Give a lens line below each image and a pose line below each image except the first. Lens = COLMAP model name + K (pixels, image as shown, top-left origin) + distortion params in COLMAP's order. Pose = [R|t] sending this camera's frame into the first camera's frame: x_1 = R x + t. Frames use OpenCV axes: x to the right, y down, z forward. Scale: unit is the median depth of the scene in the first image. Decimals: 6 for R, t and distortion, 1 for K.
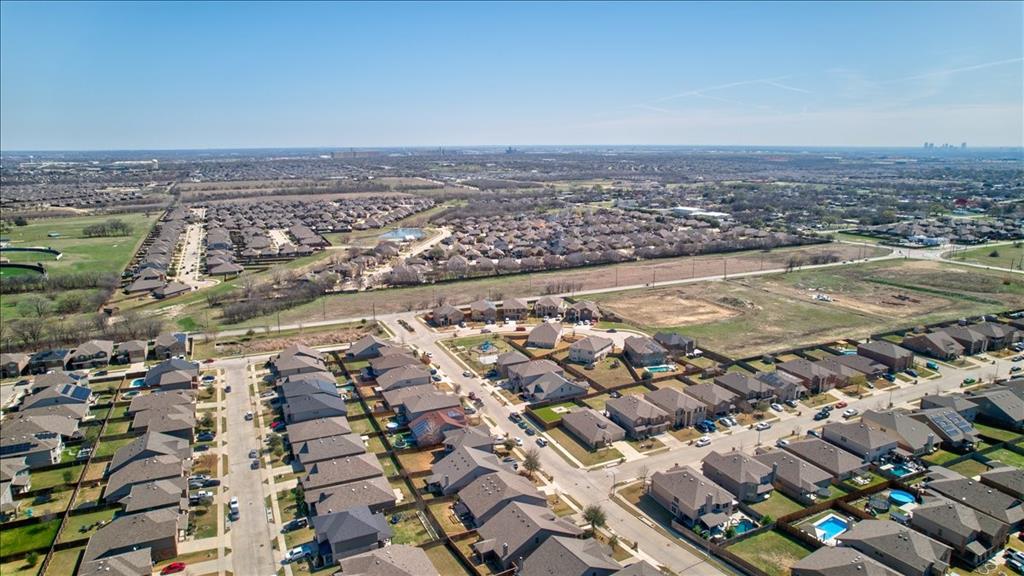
lens RADIAL K [[635.8, 0, 512.0], [0, 635.8, 288.0], [0, 0, 1]] dist [0.000368, 0.000446]
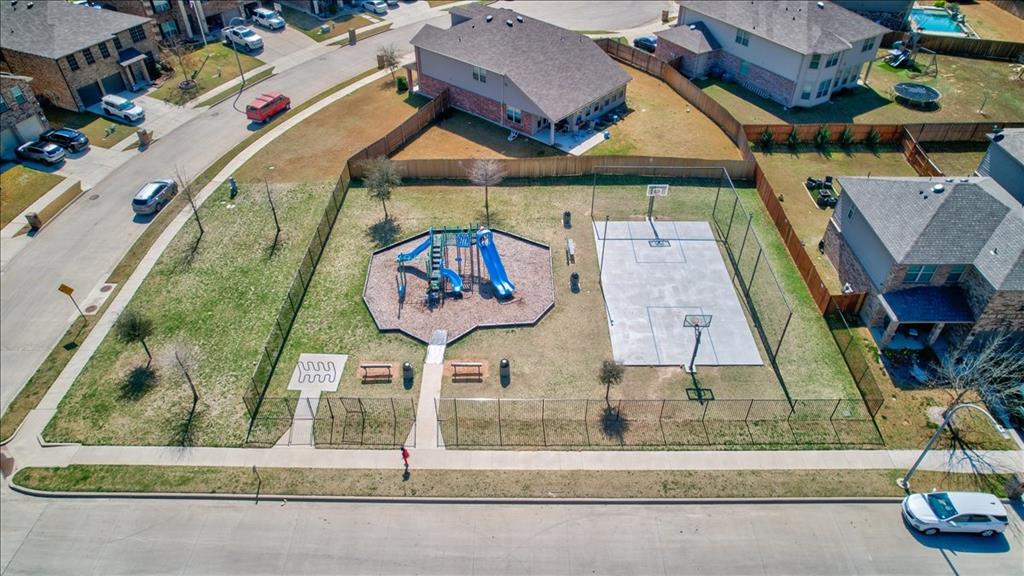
lens RADIAL K [[635.8, 0, 512.0], [0, 635.8, 288.0], [0, 0, 1]] dist [0.000368, 0.000446]
pose [[0.417768, -0.584866, 0.695271, -0.146493], [0.200366, 0.805717, 0.557381, 0.012289], [-0.886185, -0.093547, 0.453790, 0.917103]]
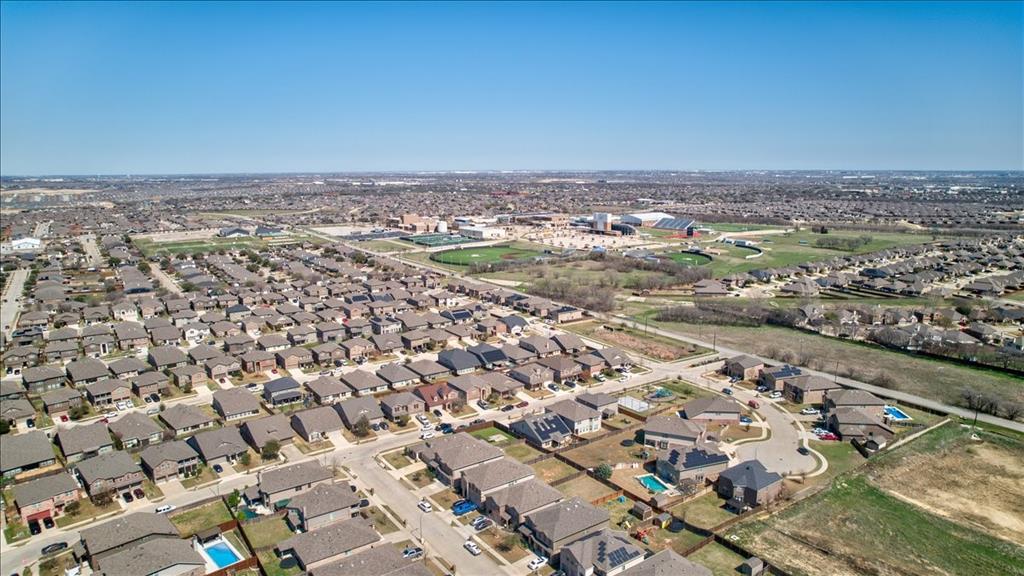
lens RADIAL K [[635.8, 0, 512.0], [0, 635.8, 288.0], [0, 0, 1]] dist [0.000368, 0.000446]
pose [[0.185090, 0.178605, -0.966355, 0.747443], [-0.206871, 0.968392, 0.139358, -0.131066], [0.960701, 0.174117, 0.216188, 0.583741]]
